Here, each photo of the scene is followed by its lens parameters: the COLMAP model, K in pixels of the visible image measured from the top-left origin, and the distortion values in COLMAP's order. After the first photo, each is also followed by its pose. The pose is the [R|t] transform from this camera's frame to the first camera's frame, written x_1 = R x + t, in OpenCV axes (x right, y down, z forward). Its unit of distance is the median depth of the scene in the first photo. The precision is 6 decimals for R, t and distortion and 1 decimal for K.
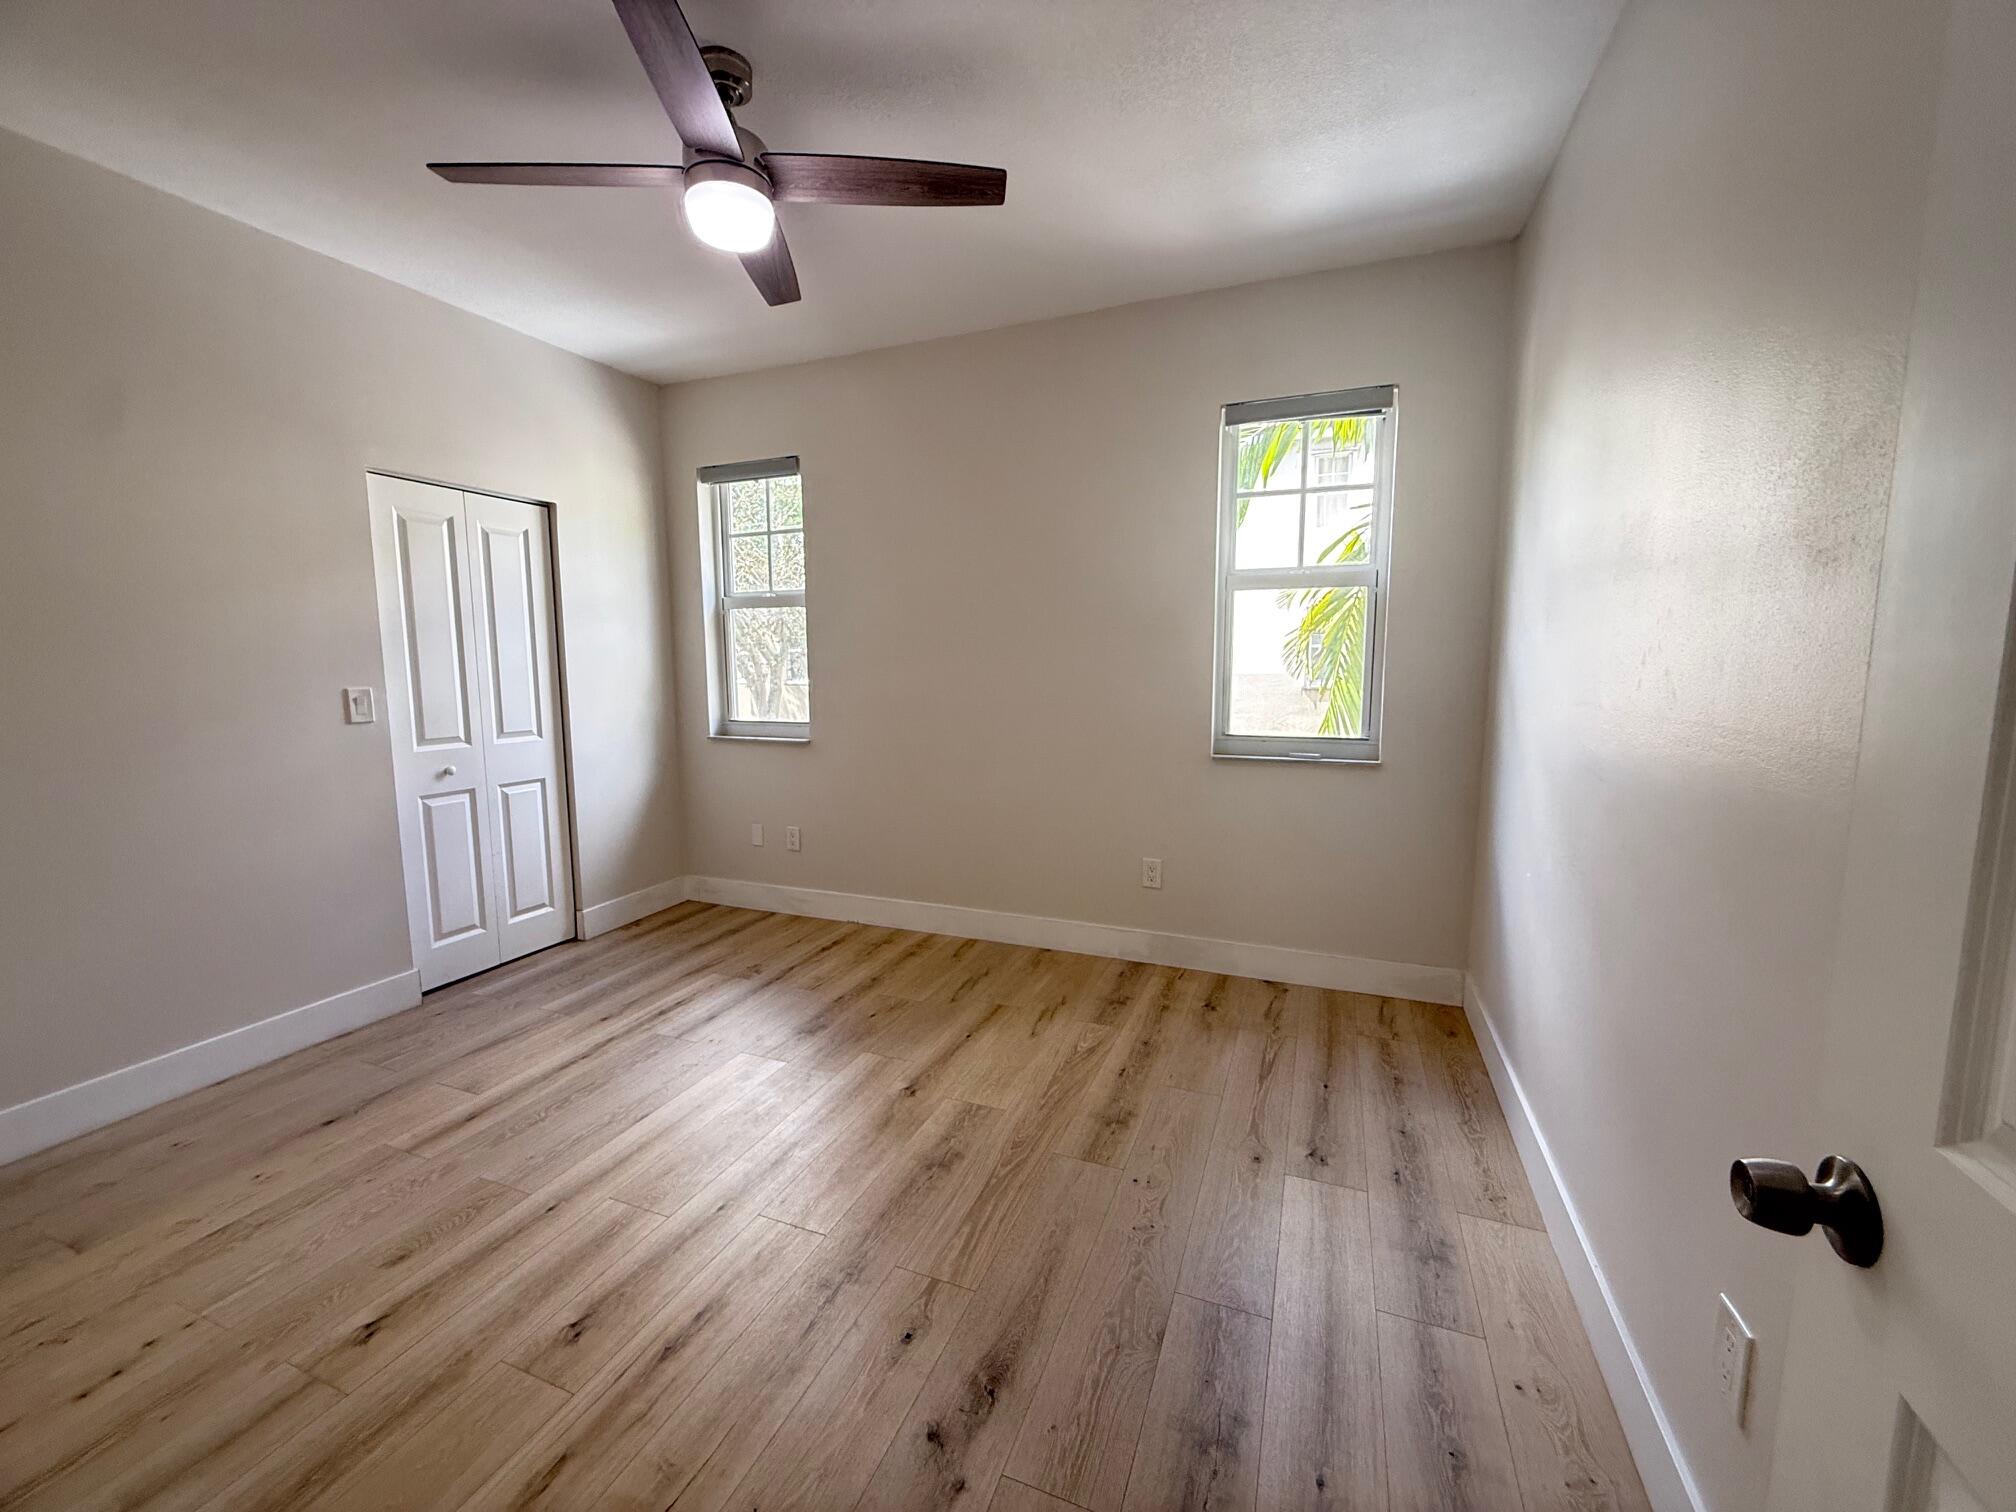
lens RADIAL K [[829.2, 0, 1008.0], [0, 829.2, 756.0], [0, 0, 1]] dist [-0.001665, -0.000065]
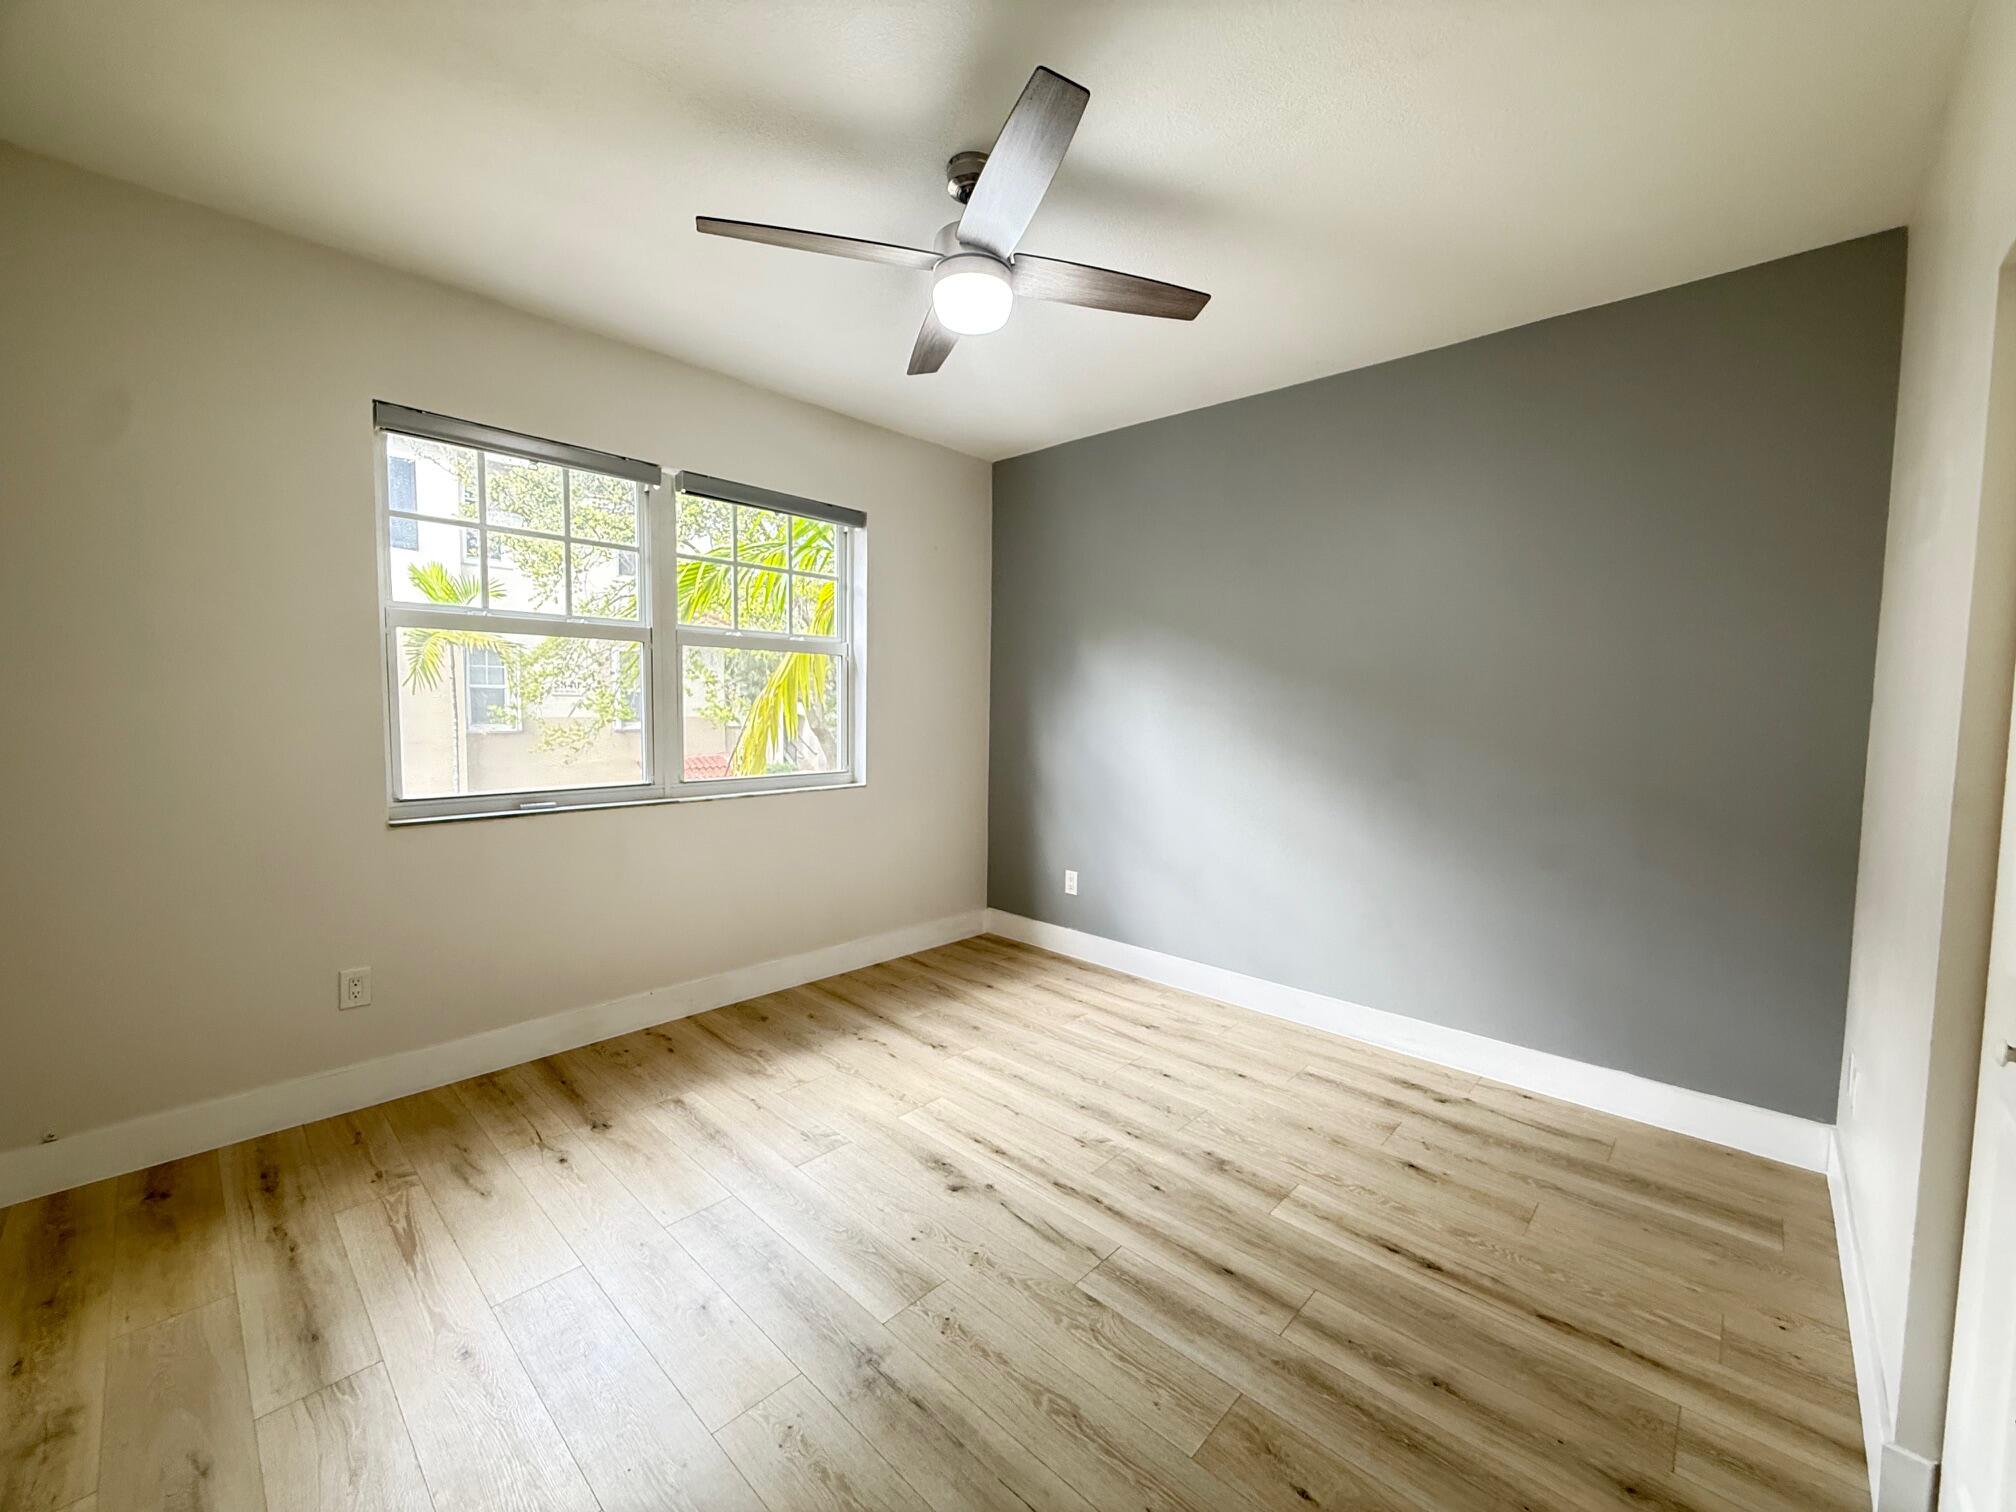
lens RADIAL K [[808.6, 0, 1008.0], [0, 808.6, 756.0], [0, 0, 1]] dist [-0.003071, -0.000076]
pose [[0.386498, -0.036648, 0.921562, -0.333979], [0.089304, 0.996002, 0.002154, -0.018811], [-0.917956, 0.081467, 0.388226, 0.163578]]
